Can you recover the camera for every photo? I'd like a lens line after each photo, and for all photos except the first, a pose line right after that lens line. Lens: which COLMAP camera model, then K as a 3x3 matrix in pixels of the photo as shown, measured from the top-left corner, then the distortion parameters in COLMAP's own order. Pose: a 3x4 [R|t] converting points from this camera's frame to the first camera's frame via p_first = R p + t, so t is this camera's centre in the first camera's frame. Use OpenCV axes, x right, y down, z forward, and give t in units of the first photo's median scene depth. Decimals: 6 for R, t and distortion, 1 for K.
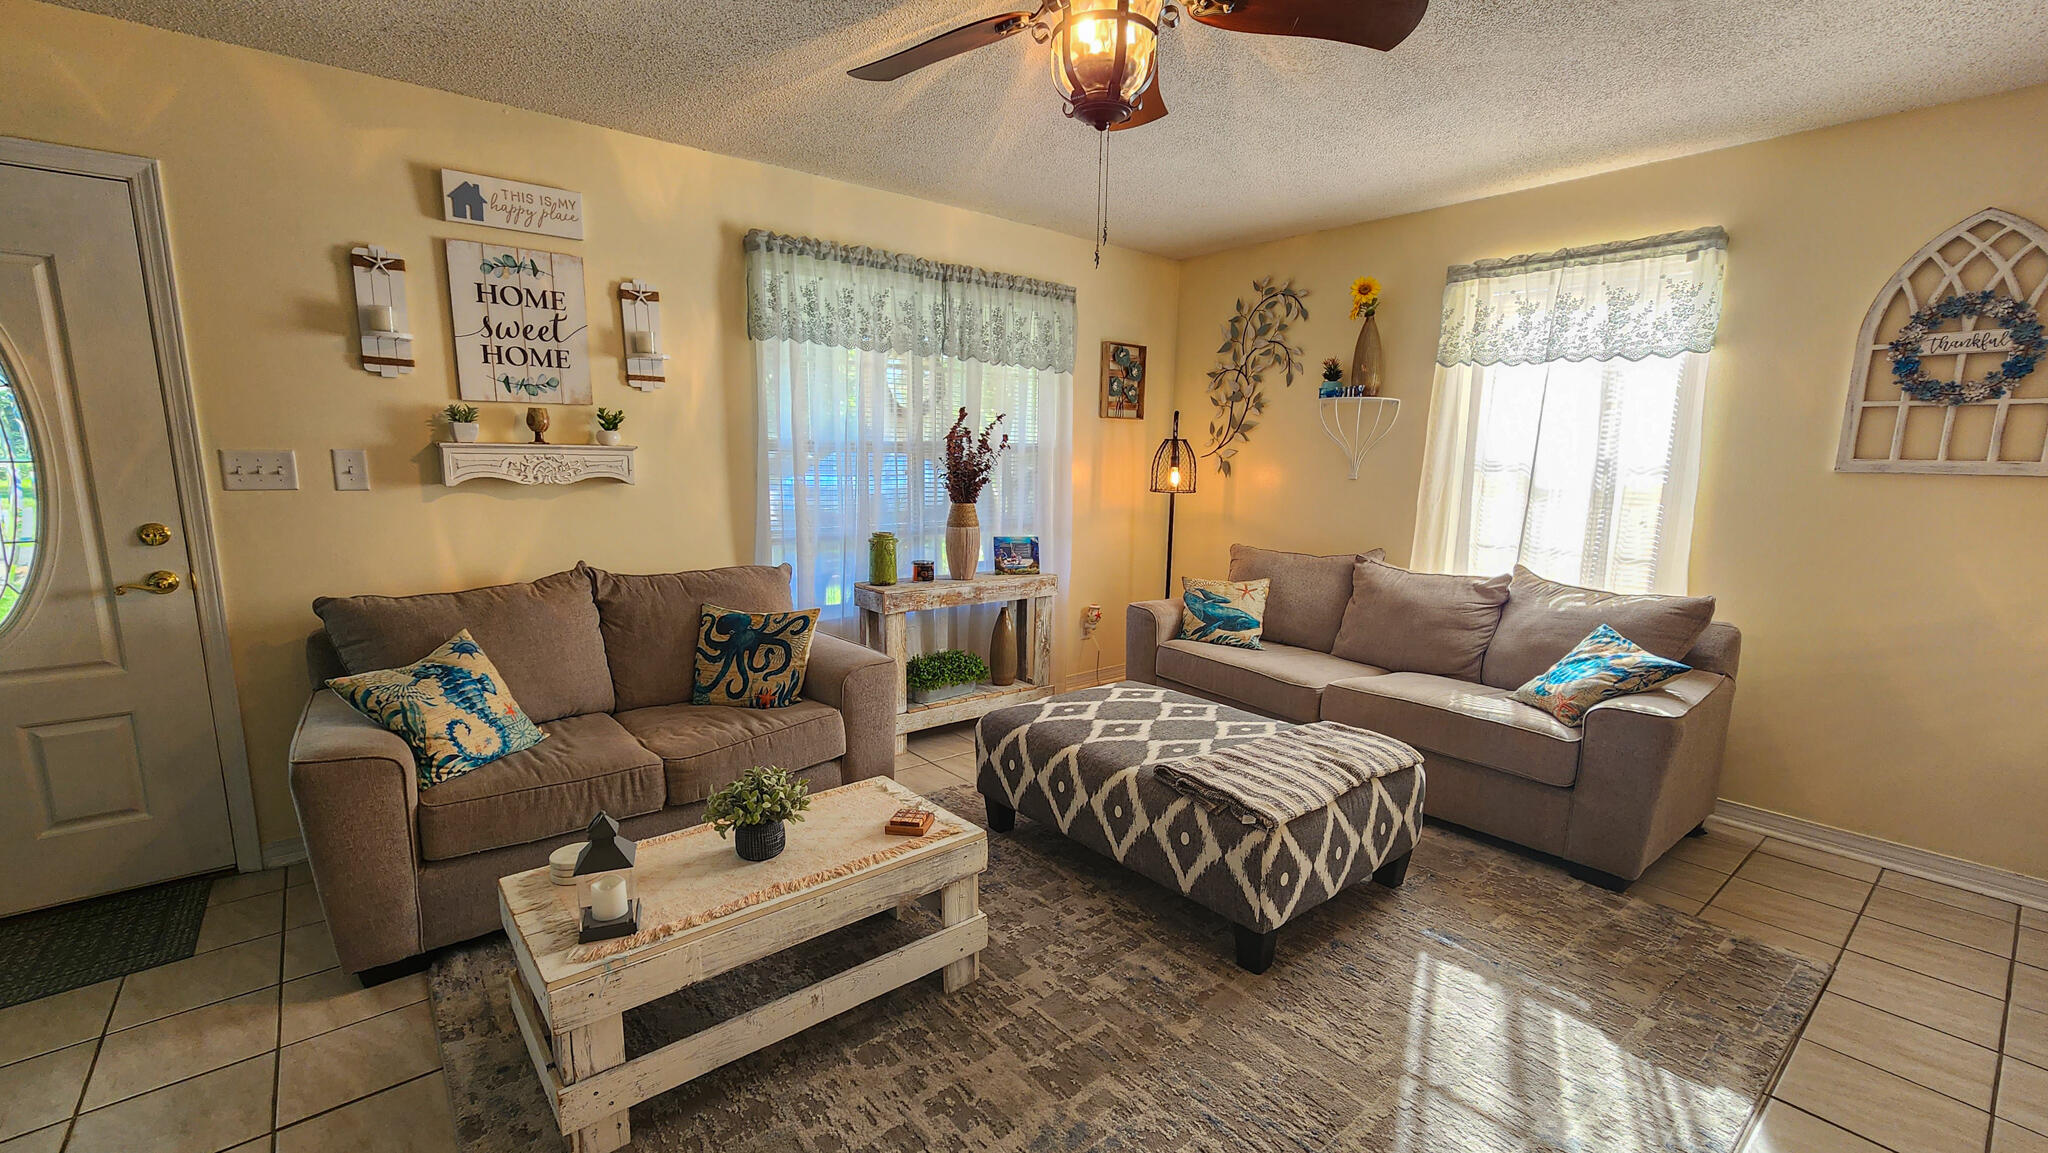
lens RADIAL K [[853.8, 0, 1024.9], [0, 853.8, 606.2], [0, 0, 1]] dist [0.000539, -0.000204]
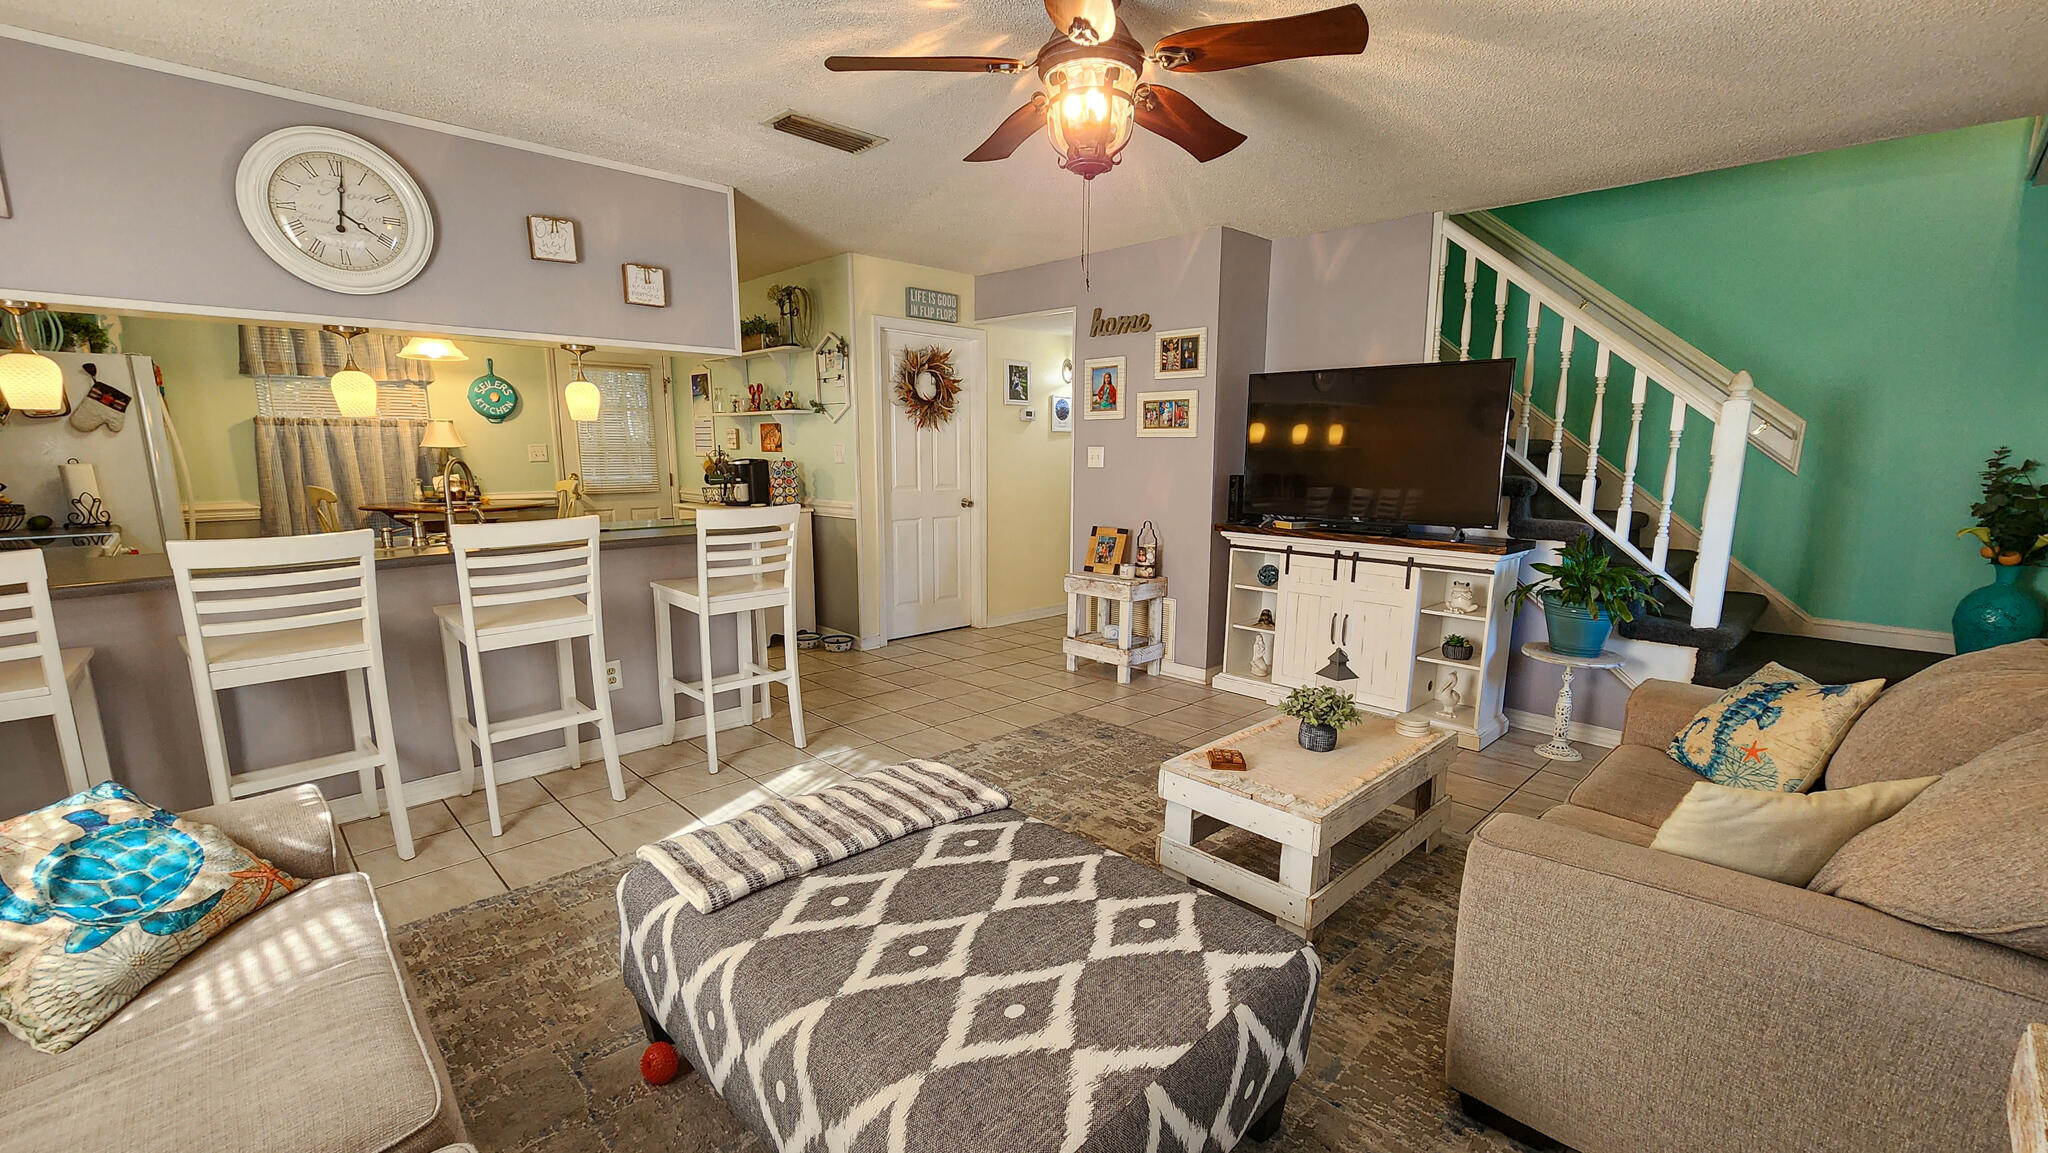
lens RADIAL K [[853.8, 0, 1024.9], [0, 853.8, 606.2], [0, 0, 1]] dist [0.000539, -0.000204]
pose [[-0.996082, -0.001518, -0.088417, 0.171757], [-0.033243, 0.932944, 0.358483, -0.247765], [0.081943, 0.360018, -0.929340, 1.394125]]
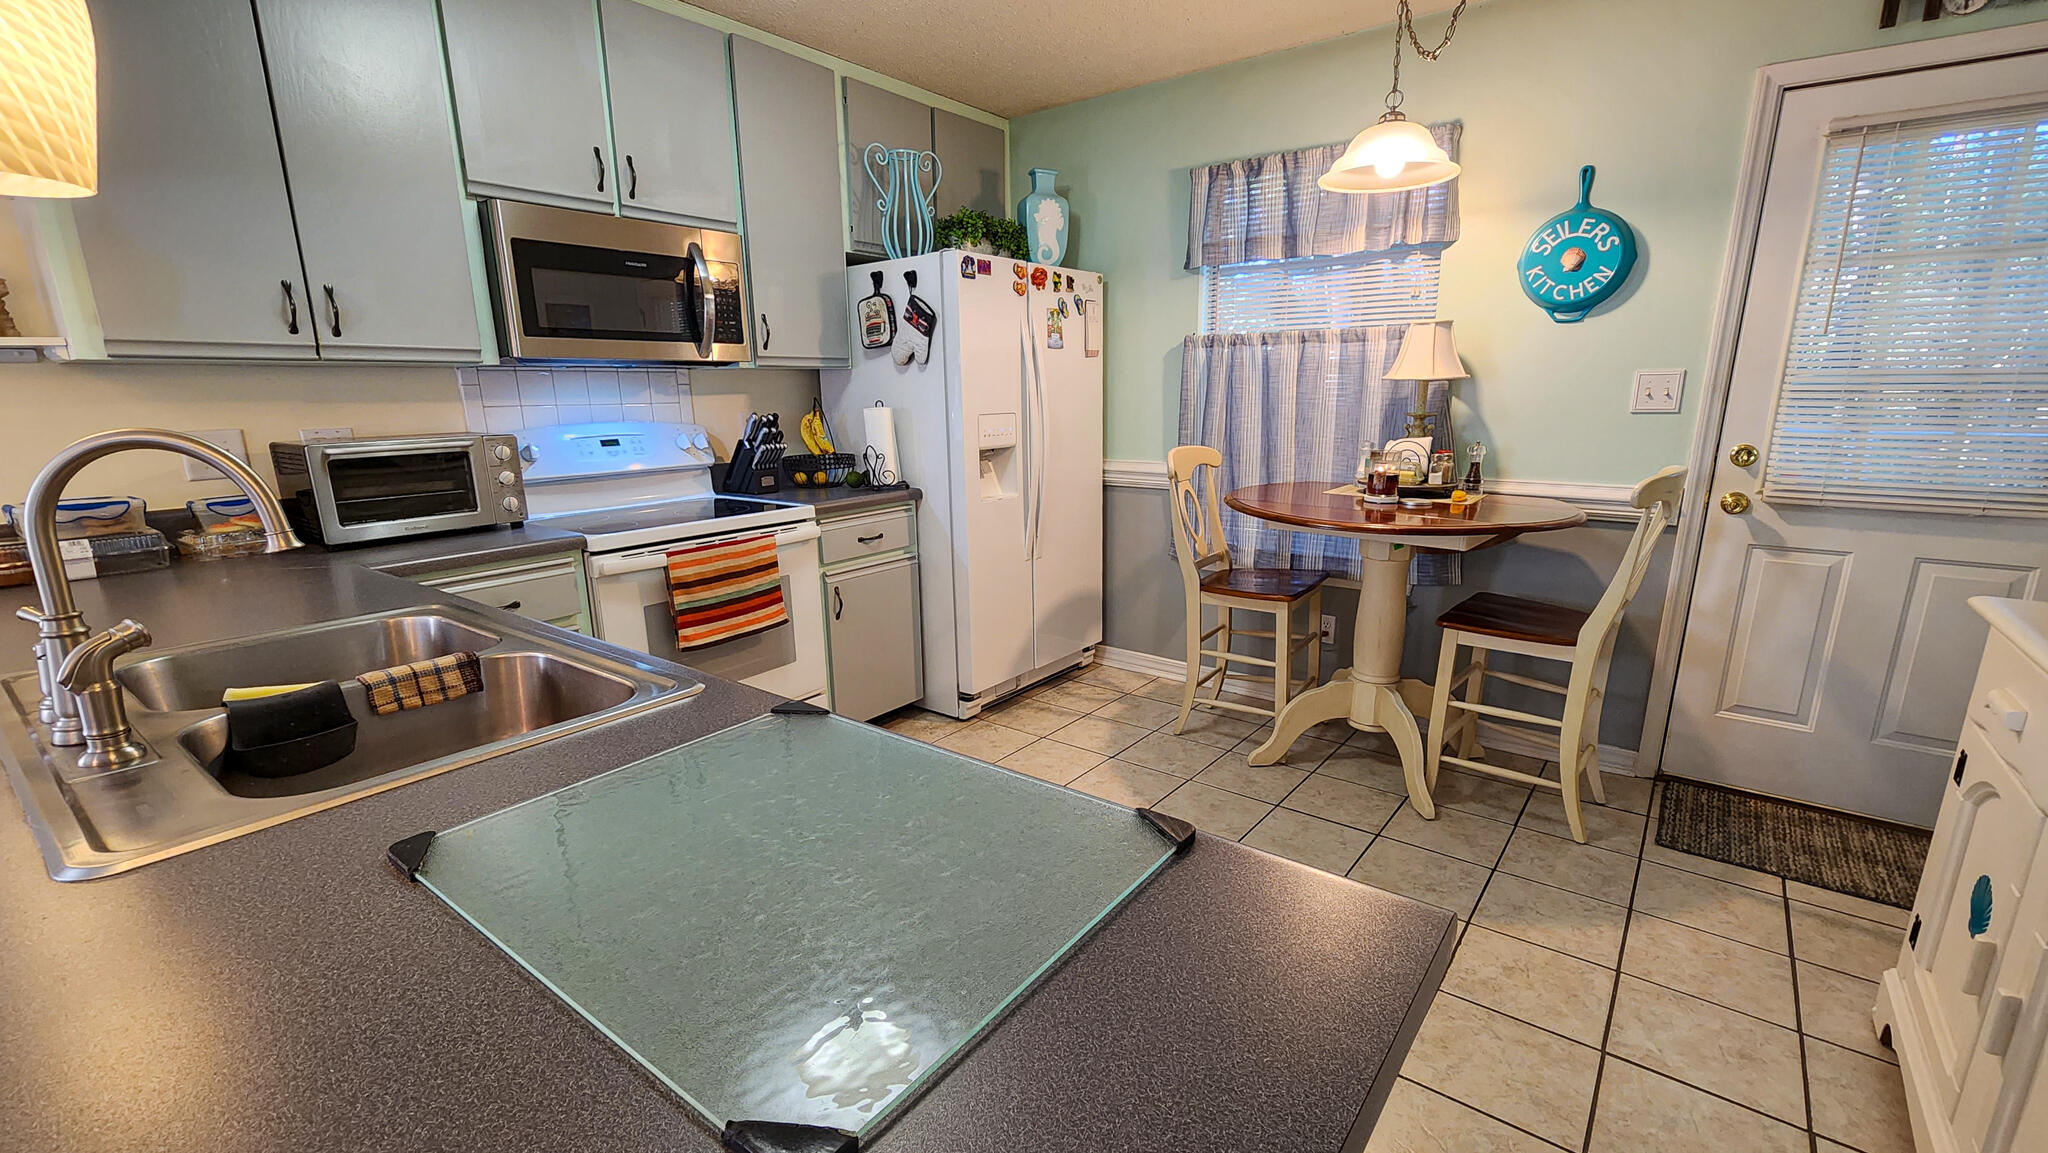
lens RADIAL K [[884.8, 0, 1014.8], [0, 884.8, 602.5], [0, 0, 1]] dist [0.001387, -0.000144]
pose [[-0.219359, -0.247535, 0.943720, 0.434738], [0.186726, 0.938747, 0.289633, 0.017660], [-0.957609, 0.239751, -0.159702, 0.005113]]
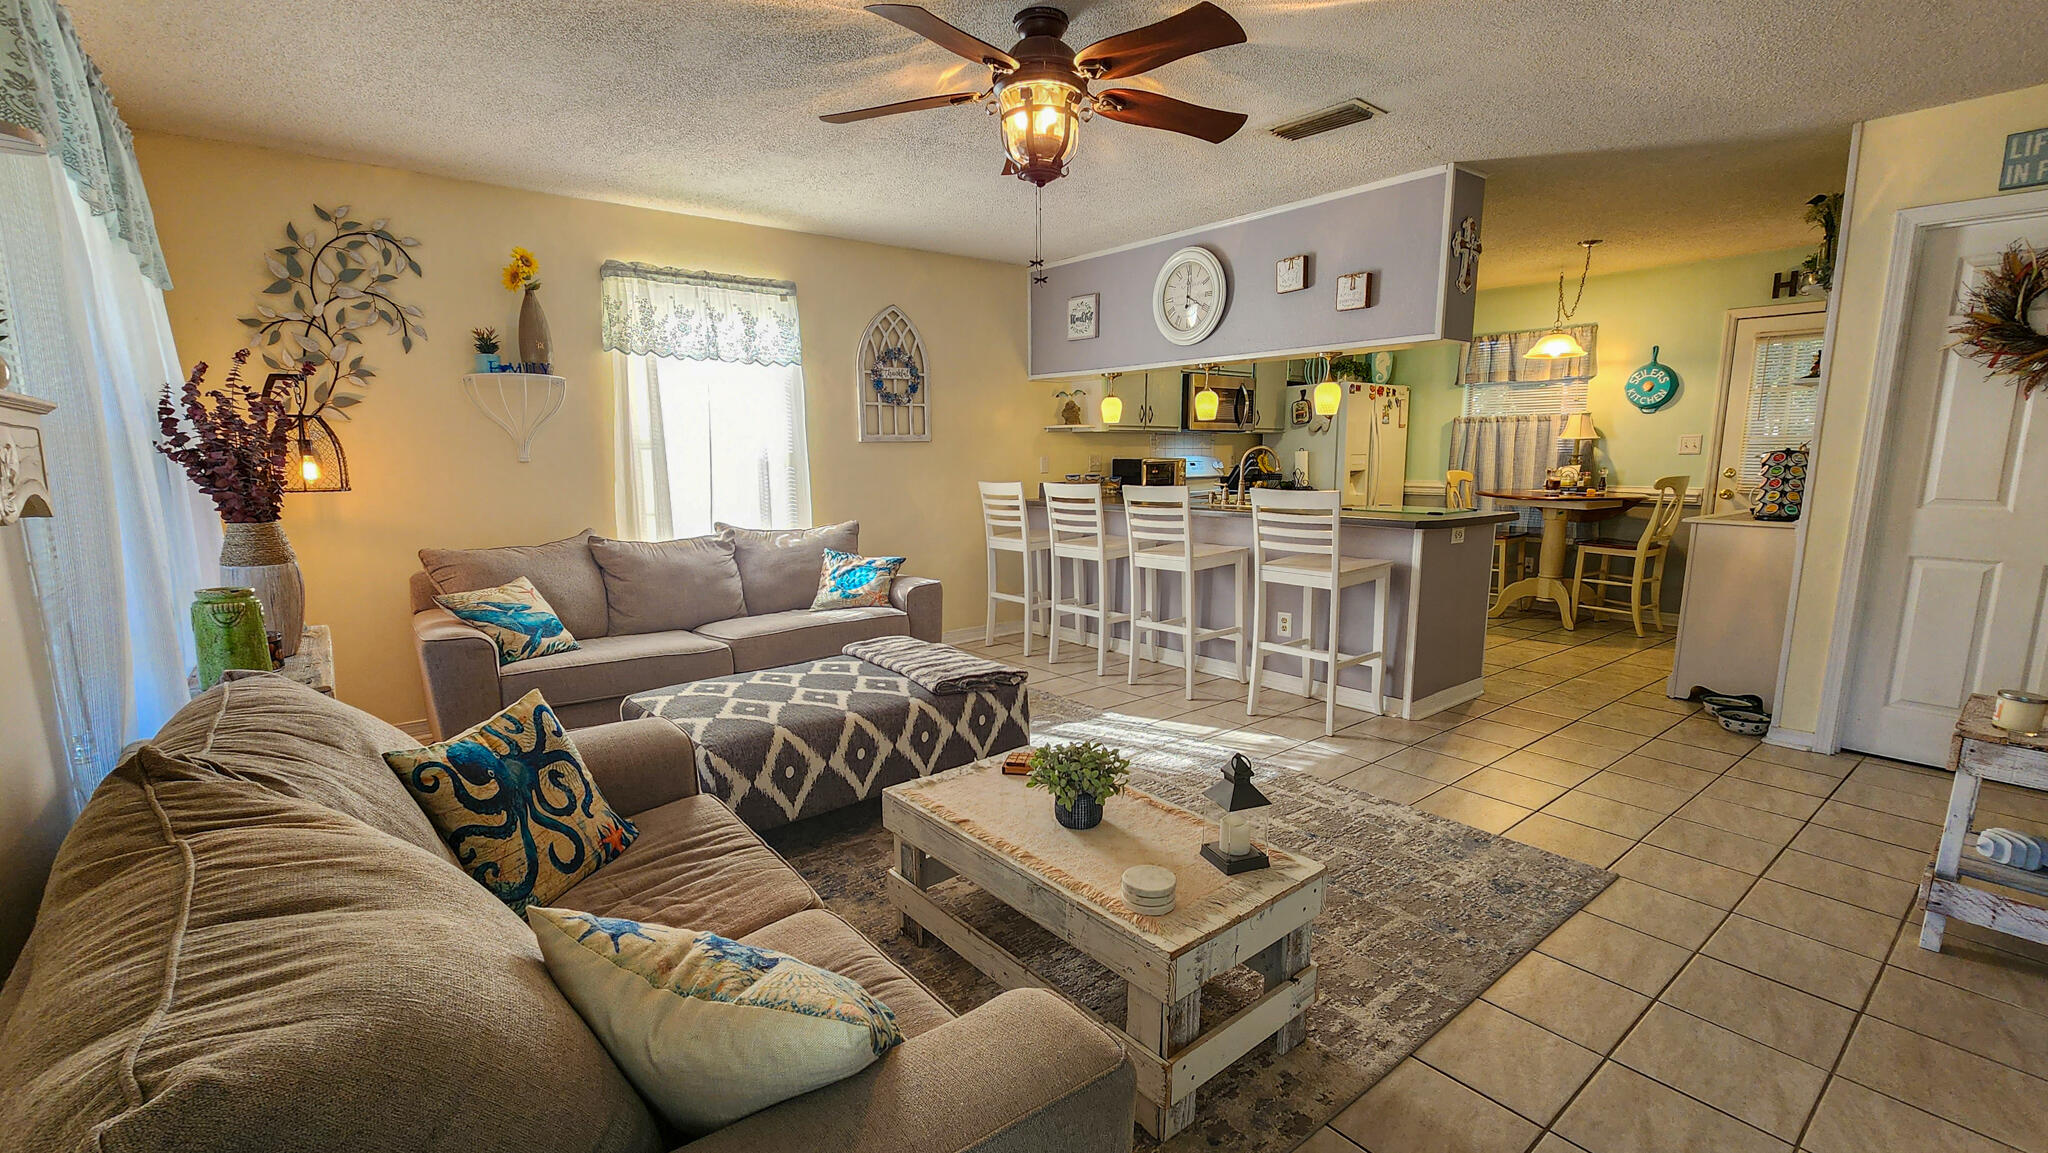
lens RADIAL K [[884.8, 0, 1014.8], [0, 884.8, 602.5], [0, 0, 1]] dist [0.001387, -0.000144]
pose [[0.012576, -0.186879, 0.982303, -0.840280], [0.188841, 0.965146, 0.181197, -0.105307], [-0.981927, 0.183220, 0.047428, 0.644238]]
